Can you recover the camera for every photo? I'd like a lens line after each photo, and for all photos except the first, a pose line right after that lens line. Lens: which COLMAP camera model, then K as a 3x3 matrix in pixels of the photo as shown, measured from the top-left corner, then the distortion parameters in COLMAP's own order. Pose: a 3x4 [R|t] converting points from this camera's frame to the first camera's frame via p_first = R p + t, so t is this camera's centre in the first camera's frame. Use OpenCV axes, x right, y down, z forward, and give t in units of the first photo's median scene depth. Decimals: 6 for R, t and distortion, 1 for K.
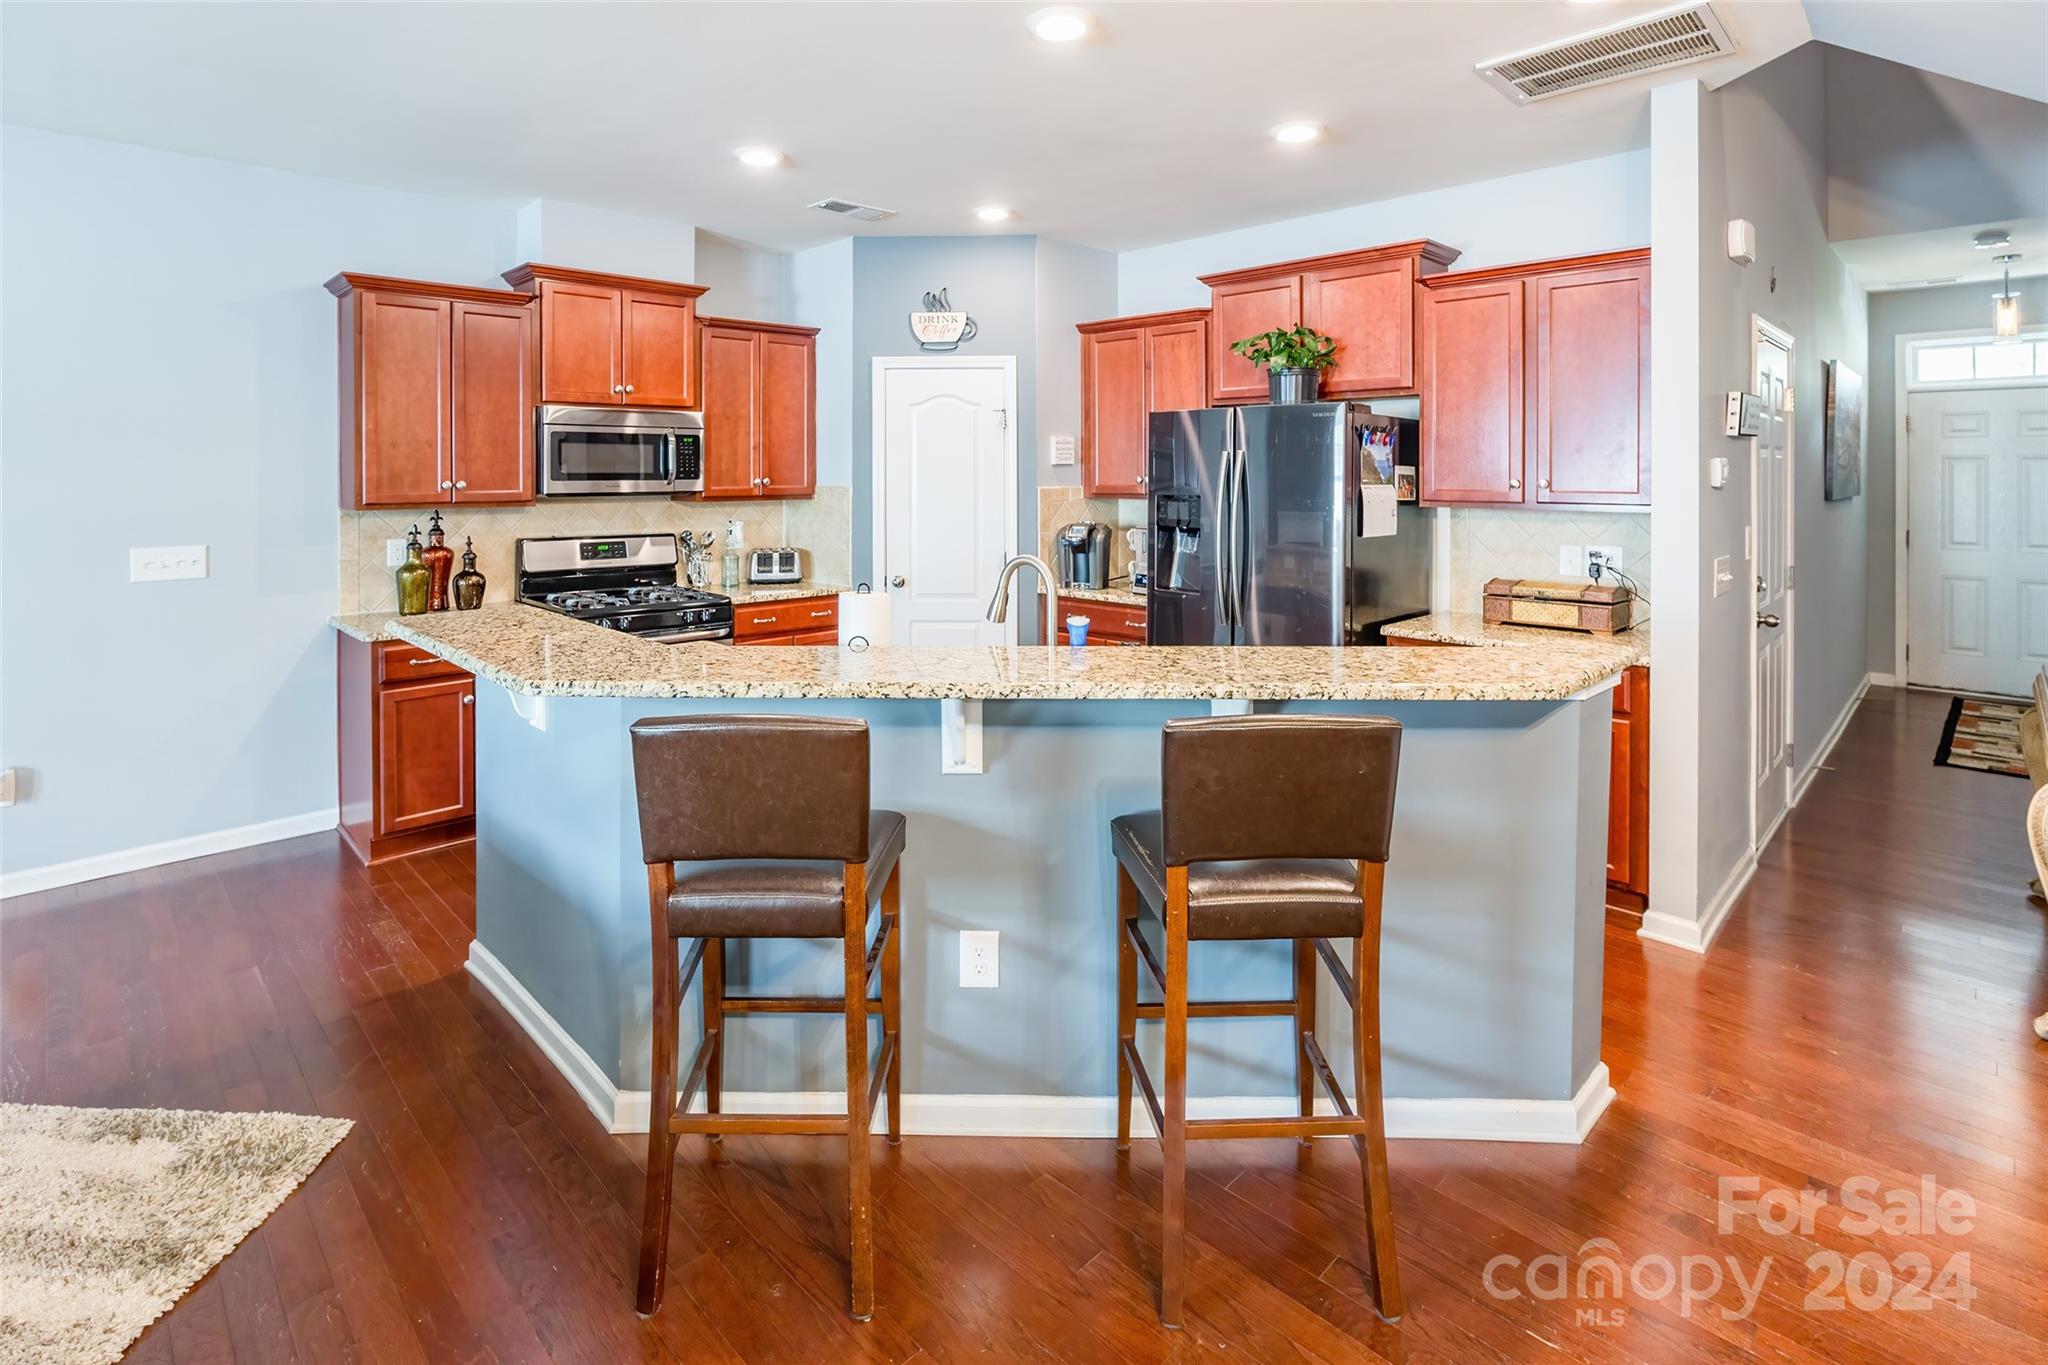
lens RADIAL K [[901.7, 0, 983.8], [0, 901.7, 484.7], [0, 0, 1]] dist [-0.015136, 0.000304]
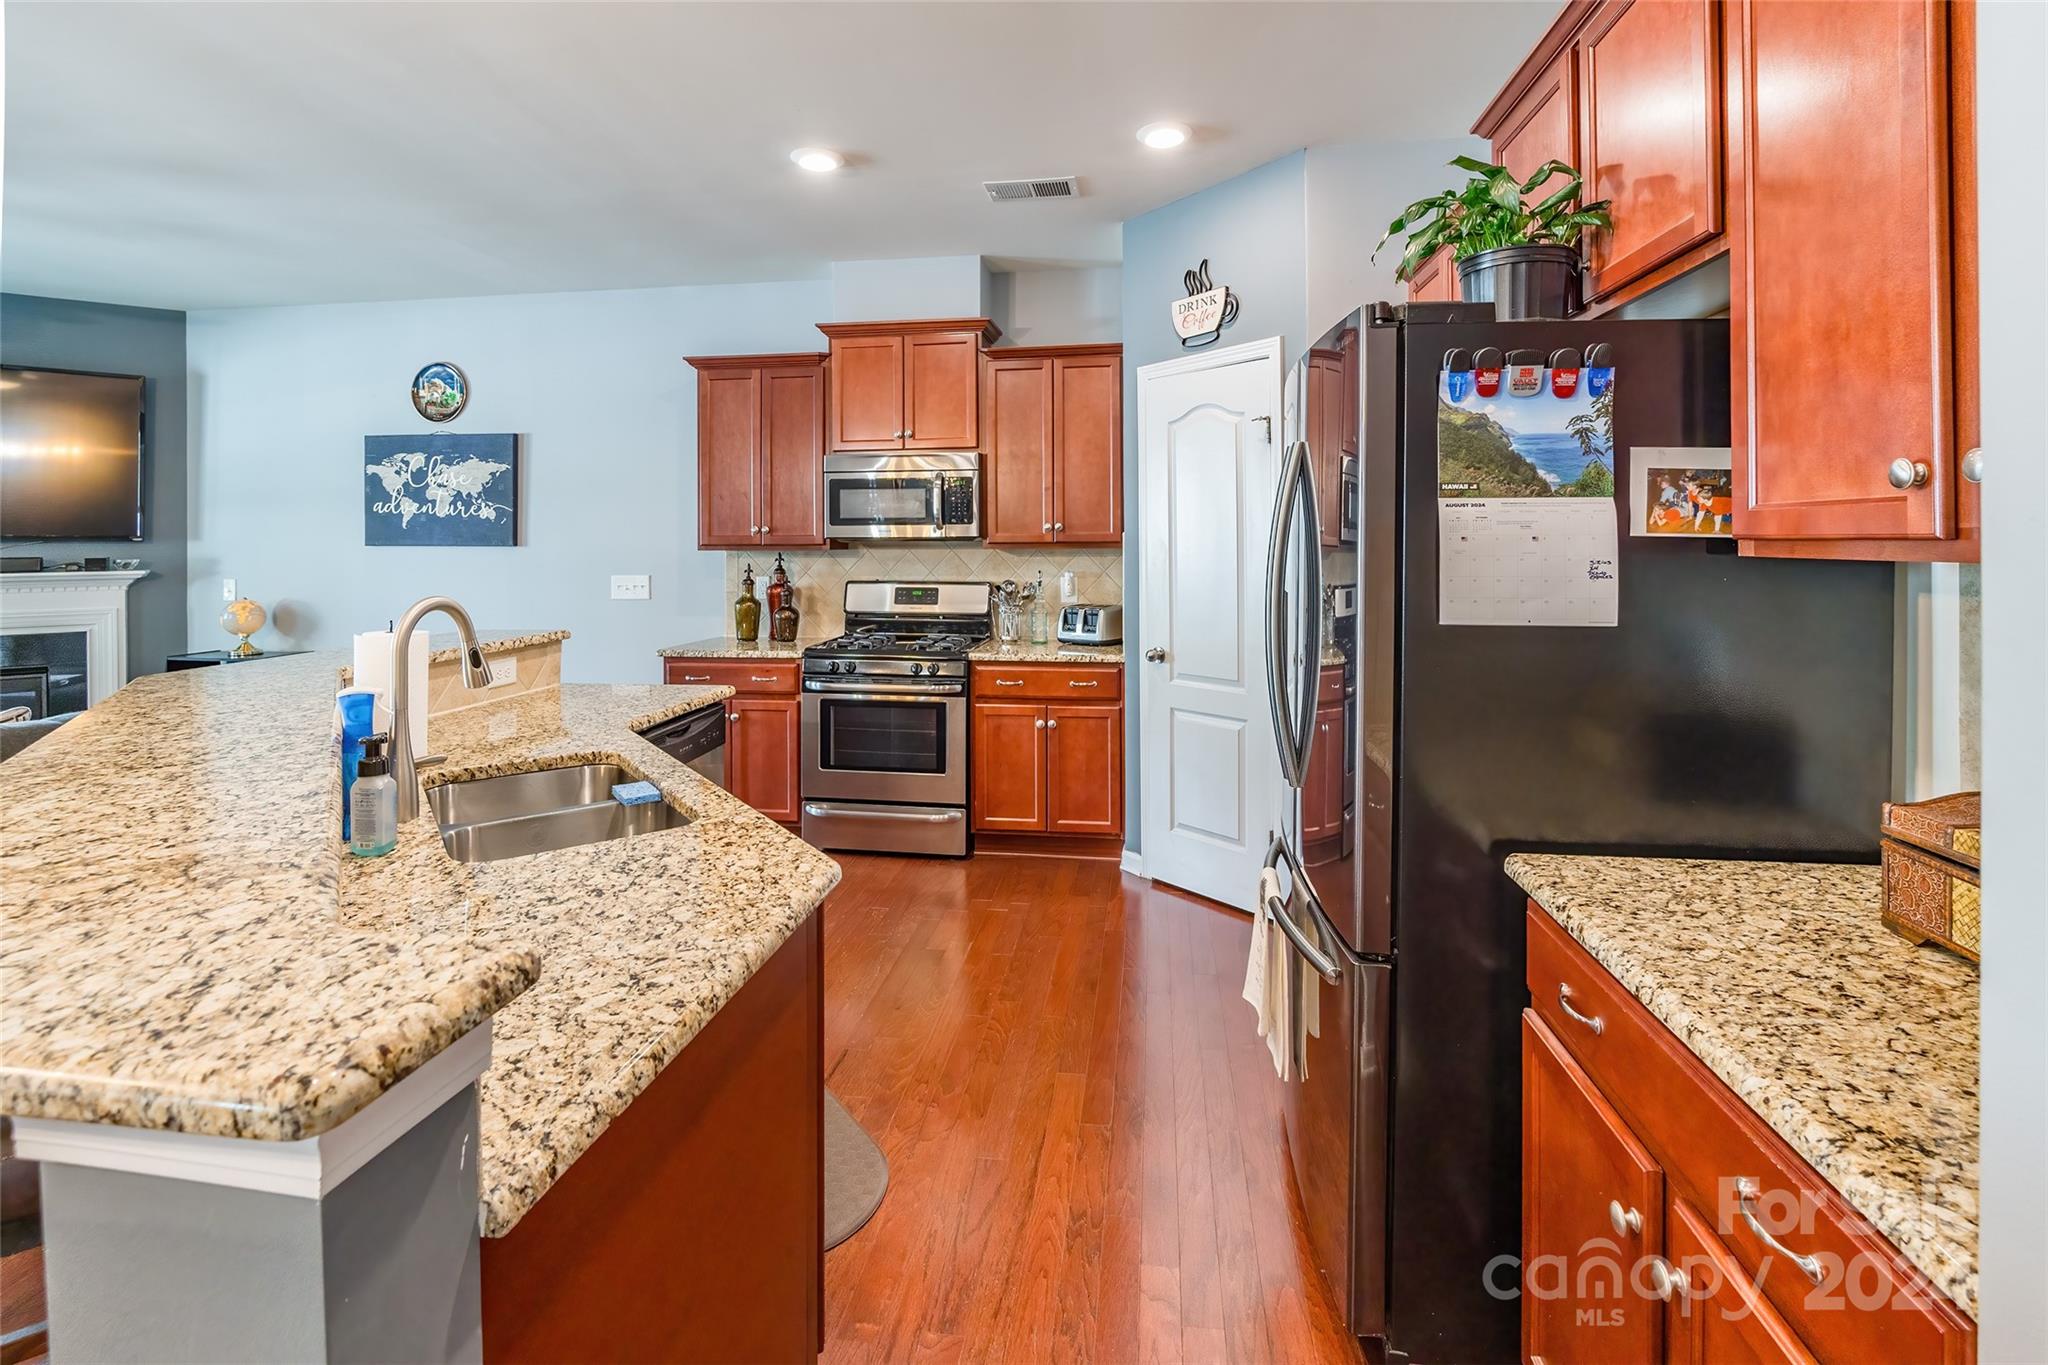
lens RADIAL K [[918.9, 0, 948.7], [0, 918.9, 541.8], [0, 0, 1]] dist [0.001877, 0.000154]
pose [[0.640448, 0.001014, -0.768001, 0.454348], [-0.004970, 0.999984, -0.002824, 0.017024], [0.767986, 0.005625, 0.640442, 0.411098]]
